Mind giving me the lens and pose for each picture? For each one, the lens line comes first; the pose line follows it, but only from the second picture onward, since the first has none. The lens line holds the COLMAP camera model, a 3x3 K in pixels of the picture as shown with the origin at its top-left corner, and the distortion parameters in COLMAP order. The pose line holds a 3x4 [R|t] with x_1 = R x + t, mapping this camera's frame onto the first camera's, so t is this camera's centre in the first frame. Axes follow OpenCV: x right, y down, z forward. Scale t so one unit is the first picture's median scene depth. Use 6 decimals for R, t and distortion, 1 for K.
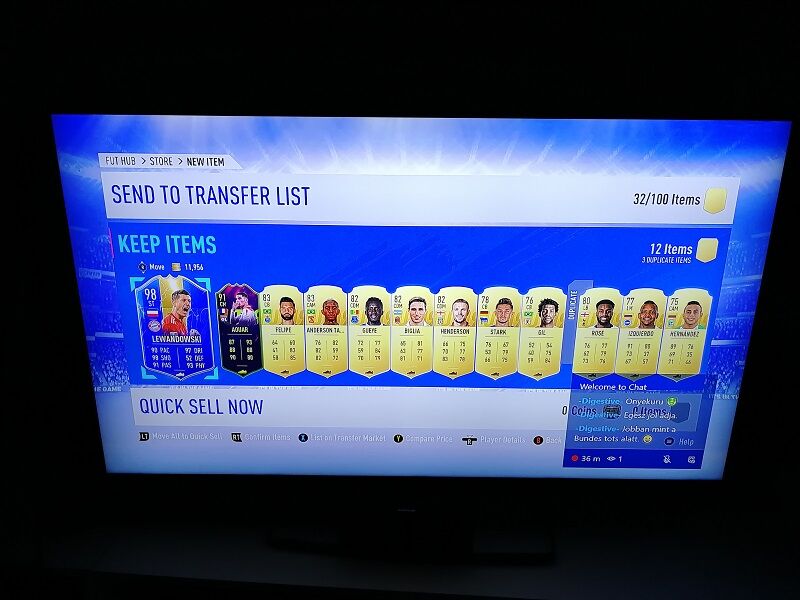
lens RADIAL K [[631.9, 0, 400.0], [0, 631.9, 300.0], [0, 0, 1]] dist [0.004050, -0.002752]
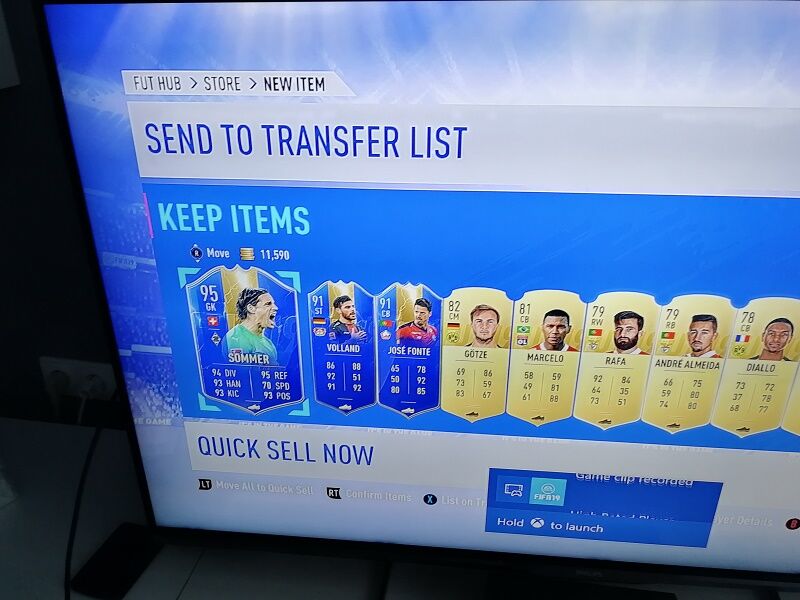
lens RADIAL K [[634.5, 0, 395.6], [0, 634.5, 294.2], [0, 0, 1]] dist [-0.004620, -0.001052]
pose [[0.995293, 0.026711, -0.093153, -0.145120], [-0.015433, 0.992684, 0.119755, -0.091119], [0.095670, -0.117753, 0.988424, 0.378518]]
